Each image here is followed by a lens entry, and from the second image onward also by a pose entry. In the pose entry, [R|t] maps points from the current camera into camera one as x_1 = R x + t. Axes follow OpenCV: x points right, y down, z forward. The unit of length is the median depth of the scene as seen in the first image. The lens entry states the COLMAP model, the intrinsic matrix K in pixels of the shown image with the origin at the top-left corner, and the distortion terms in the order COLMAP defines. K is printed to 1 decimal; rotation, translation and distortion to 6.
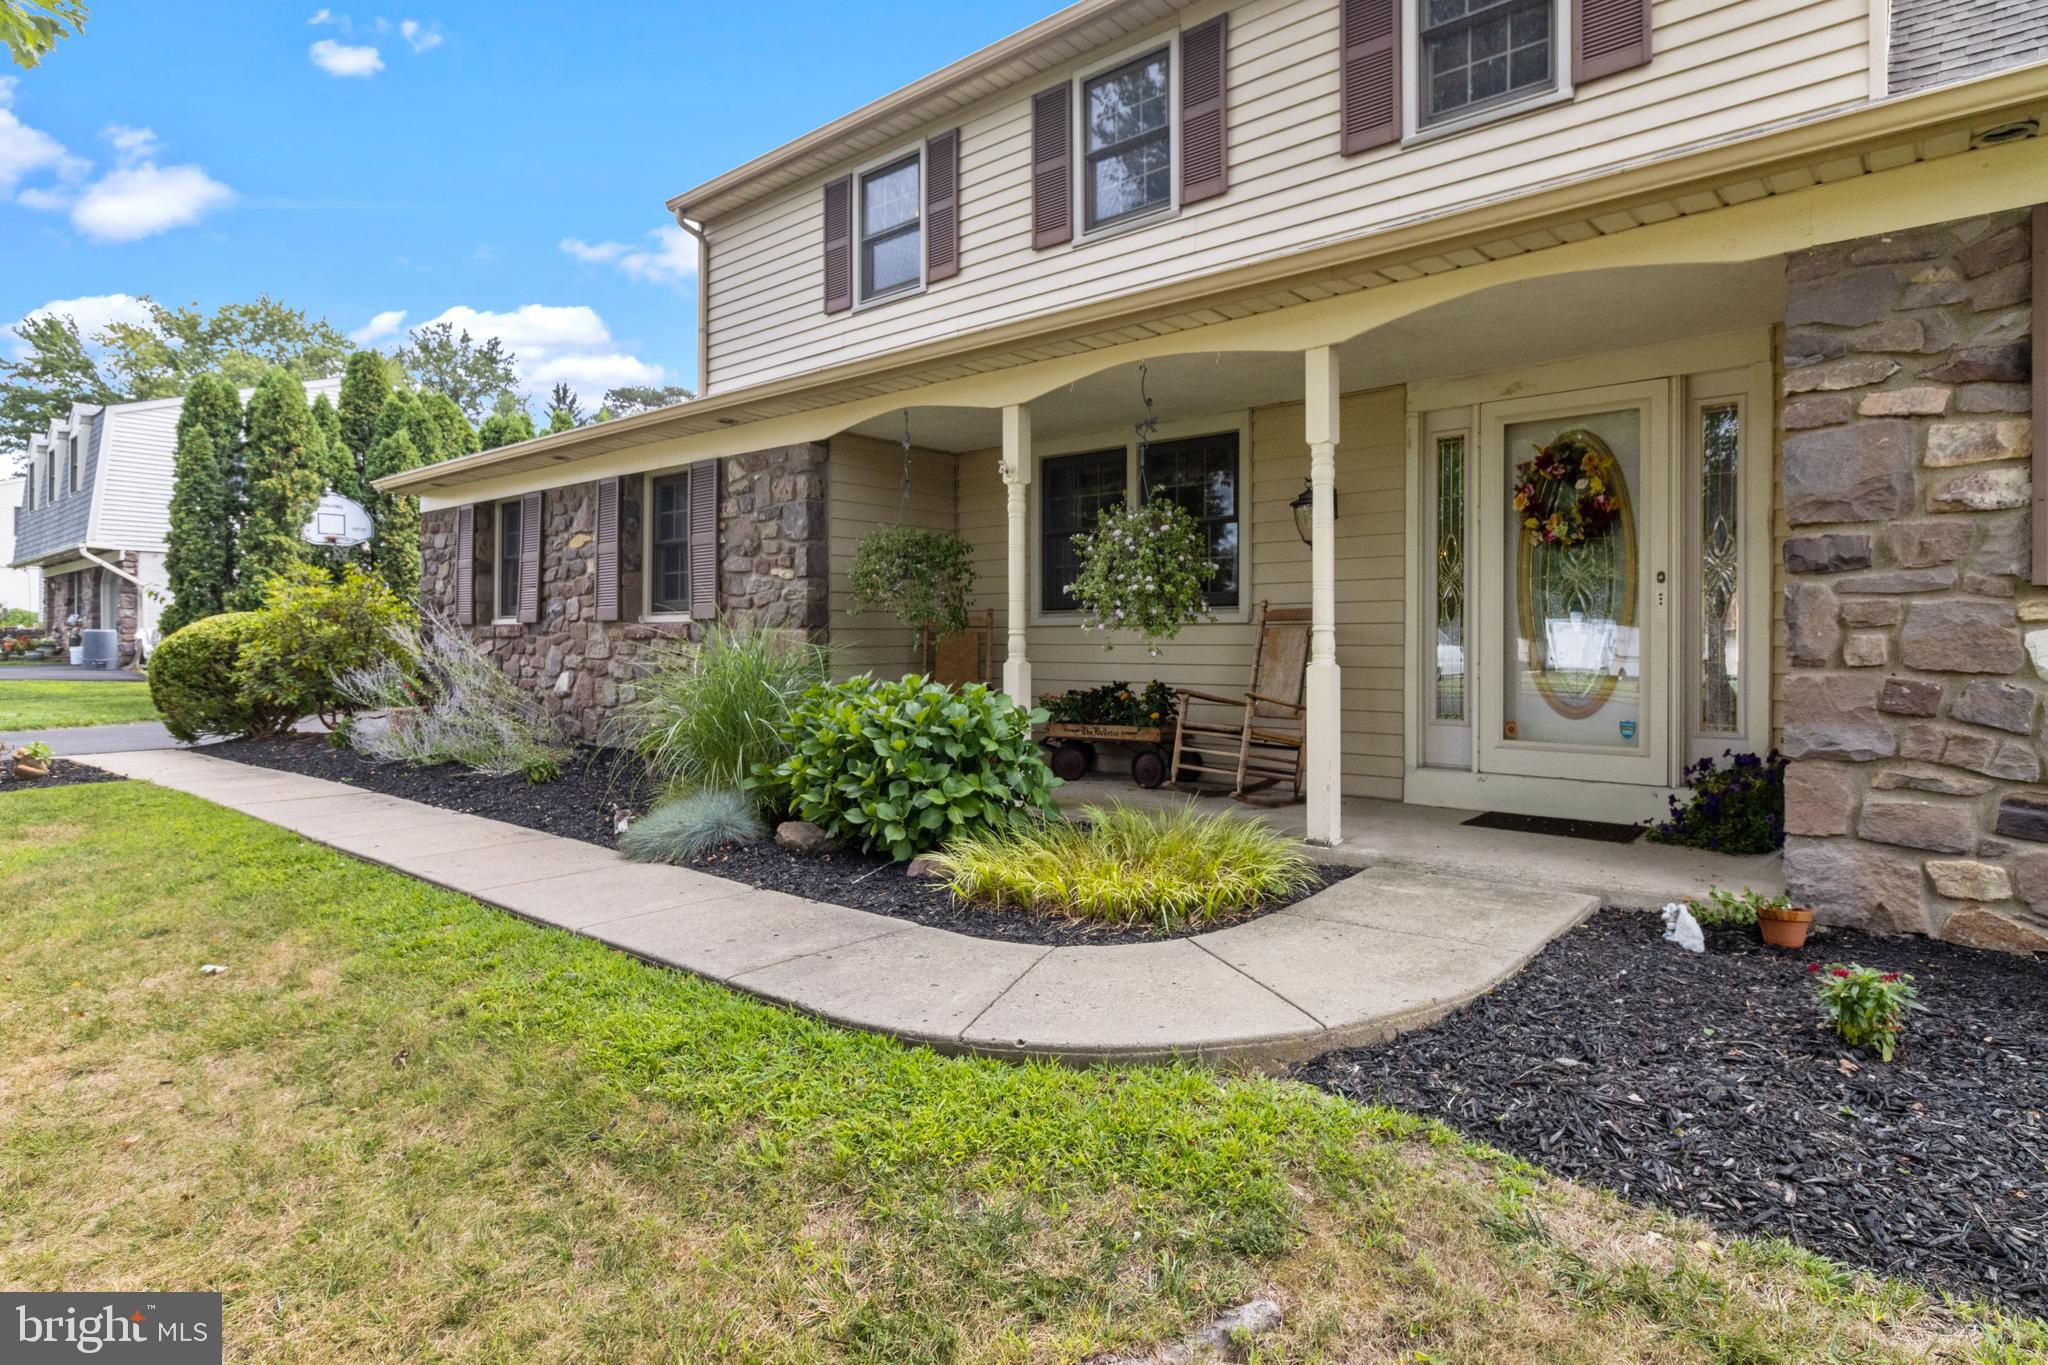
lens RADIAL K [[1057.3, 0, 1023.1], [0, 1057.3, 629.0], [0, 0, 1]] dist [-0.000736, 0.000308]
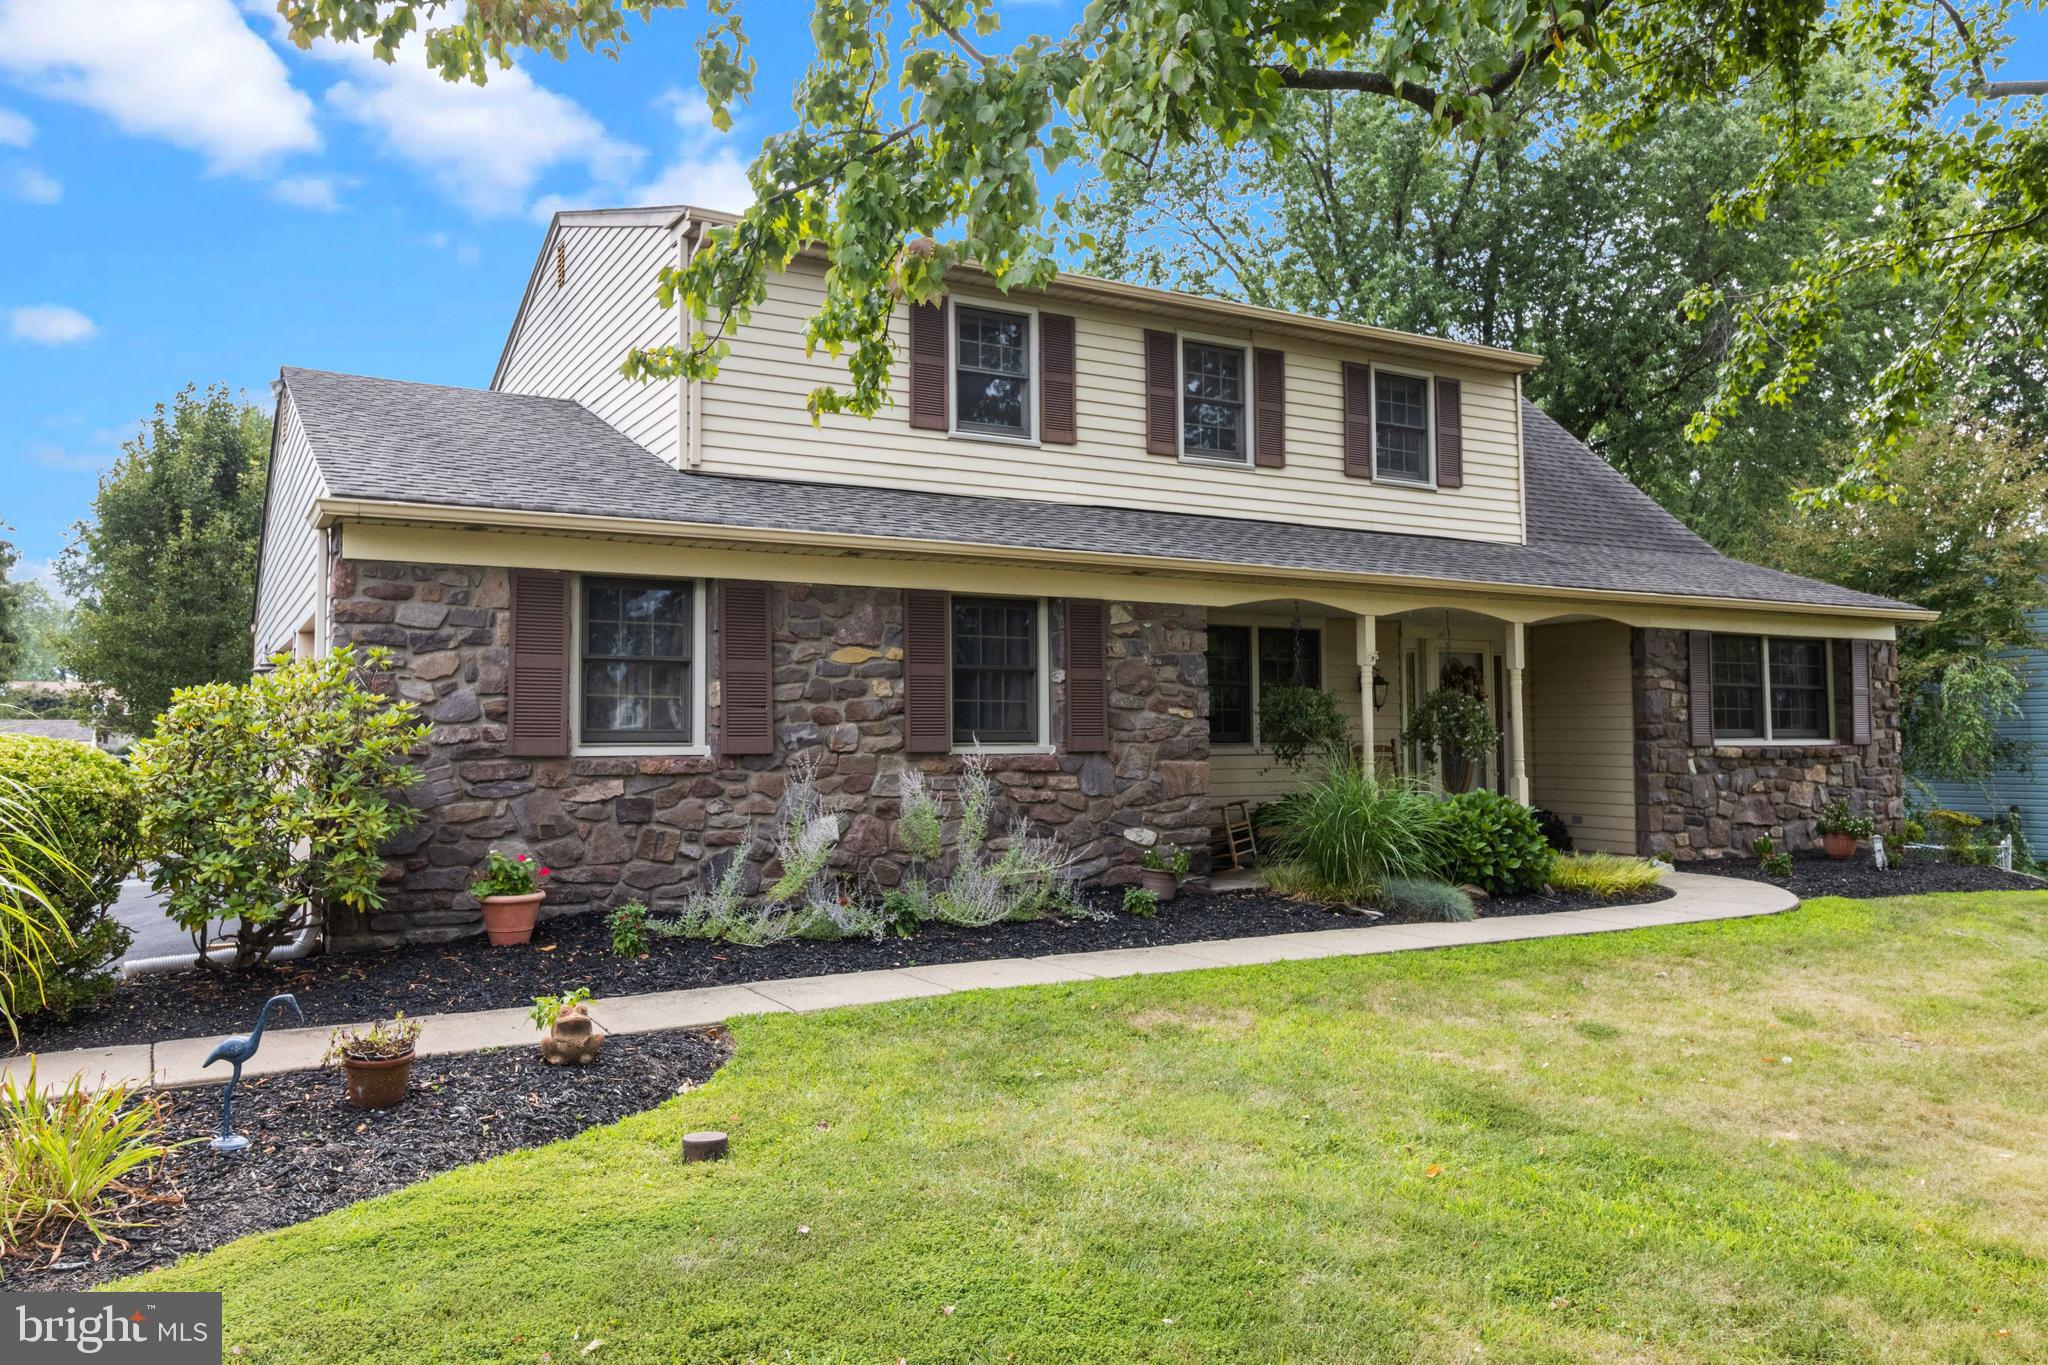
lens RADIAL K [[1588.8, 0, 1024.0], [0, 1588.8, 682.5], [0, 0, 1]] dist [-0.005524, -0.002451]
pose [[0.329008, 0.046265, 0.943193, -1.945455], [0.003947, 0.998723, -0.050366, 0.001759], [-0.944319, 0.020293, 0.328406, 0.587619]]
